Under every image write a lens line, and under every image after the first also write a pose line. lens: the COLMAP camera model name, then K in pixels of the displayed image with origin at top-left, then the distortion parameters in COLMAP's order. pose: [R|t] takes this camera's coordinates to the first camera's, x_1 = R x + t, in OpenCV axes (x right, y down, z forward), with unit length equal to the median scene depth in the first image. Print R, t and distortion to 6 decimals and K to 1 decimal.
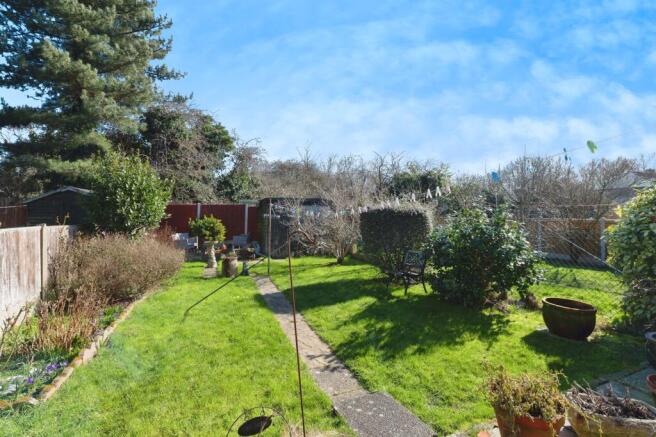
lens RADIAL K [[314.5, 0, 324.6], [0, 314.5, 209.1], [0, 0, 1]] dist [-0.002480, -0.000433]
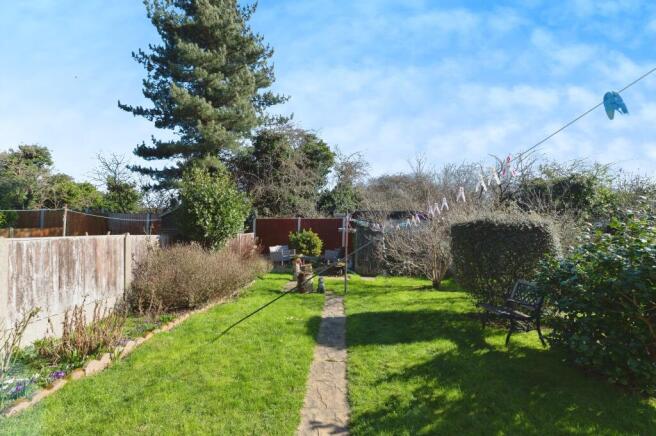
lens RADIAL K [[299.8, 0, 328.0], [0, 299.8, 218.0], [0, 0, 1]] dist [-0.002455, -0.001074]
pose [[0.919910, -0.004074, -0.392107, 0.112306], [-0.005450, 0.999717, -0.023173, 0.008293], [0.392091, 0.023454, 0.919628, 0.169732]]
